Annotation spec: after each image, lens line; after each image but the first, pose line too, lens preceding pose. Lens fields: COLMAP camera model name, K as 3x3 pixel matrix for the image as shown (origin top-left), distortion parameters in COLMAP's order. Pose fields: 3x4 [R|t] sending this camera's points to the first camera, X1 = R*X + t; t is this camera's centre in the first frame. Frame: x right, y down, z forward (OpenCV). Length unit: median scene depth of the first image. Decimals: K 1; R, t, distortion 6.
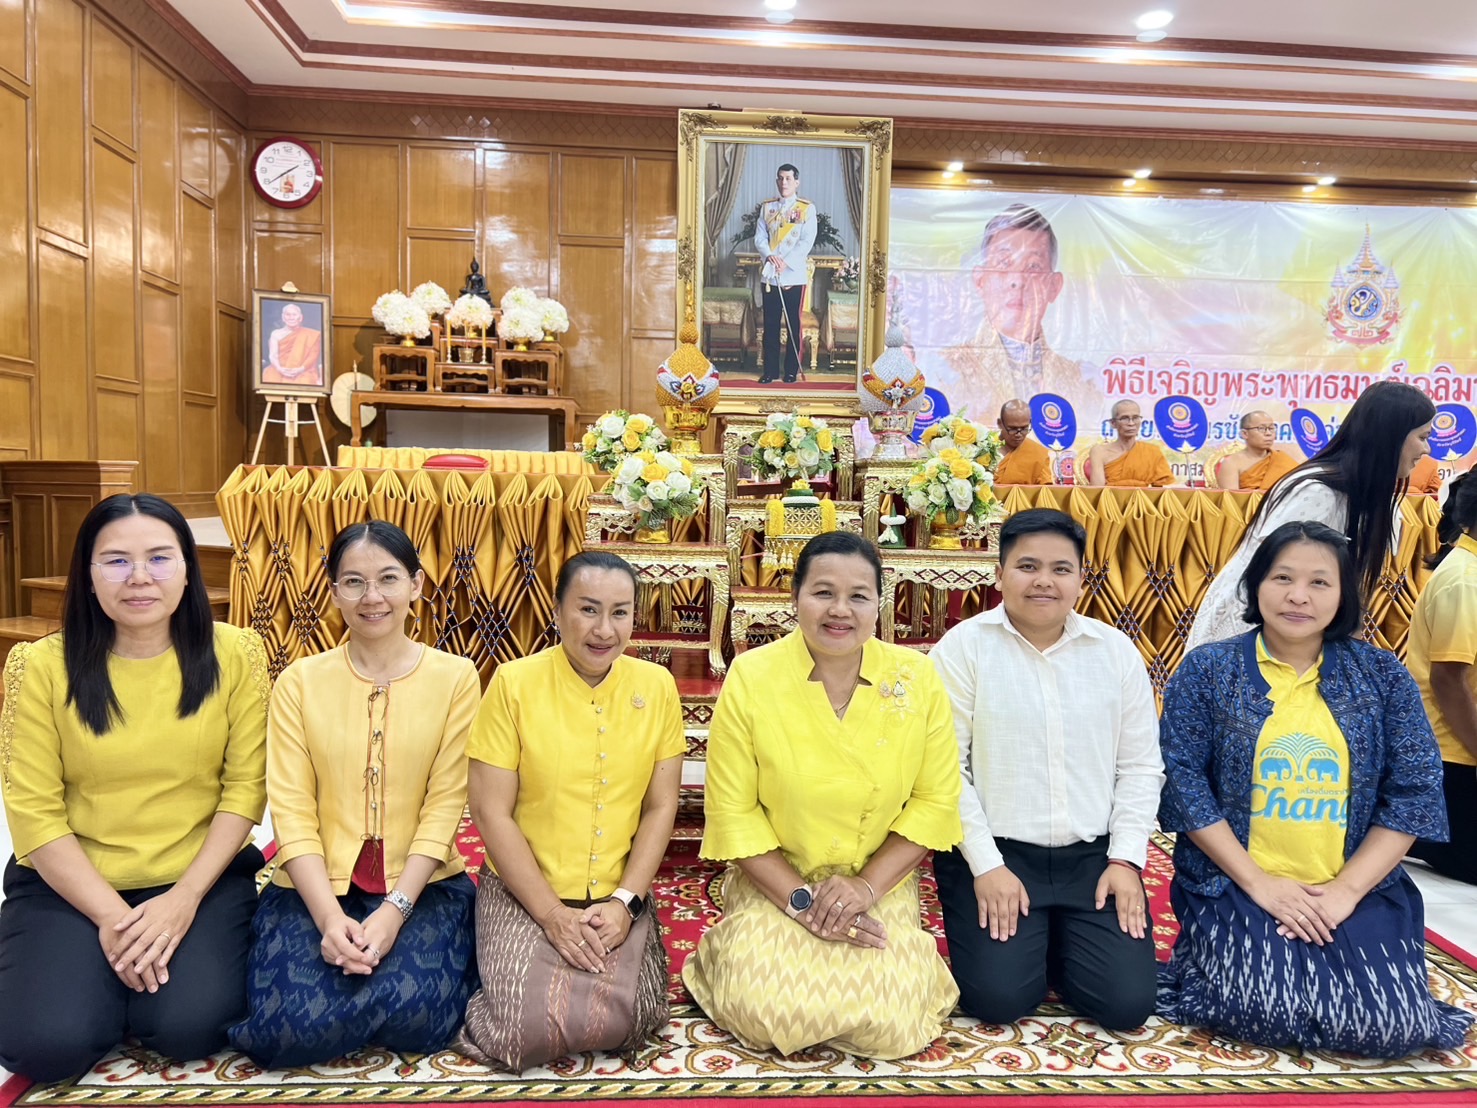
lens RADIAL K [[1096.2, 0, 738.5], [0, 1096.2, 554.0], [0, 0, 1]] dist [0.057057, -0.097044]
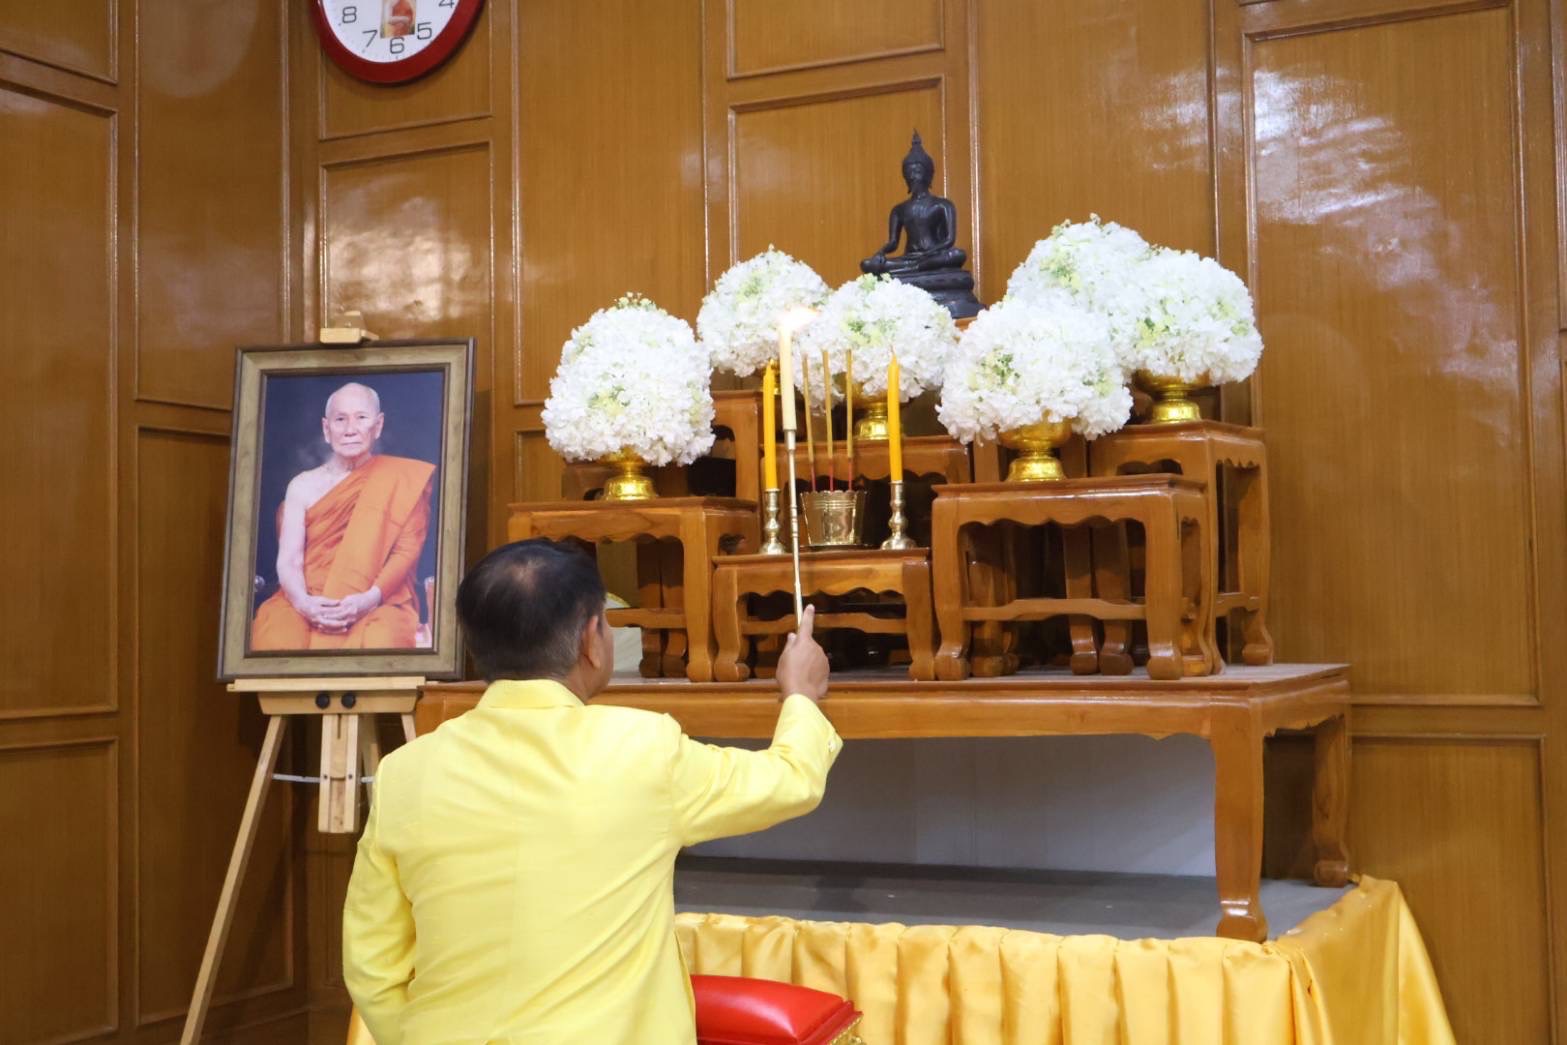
lens RADIAL K [[2125.6, 0, 783.5], [0, 2125.6, 522.5], [0, 0, 1]] dist [-0.009824, -0.016779]
pose [[0.866808, -0.067862, -0.494002, -0.021396], [0.008004, 0.992462, -0.122291, -0.118521], [0.498577, 0.102049, 0.860817, 0.571736]]
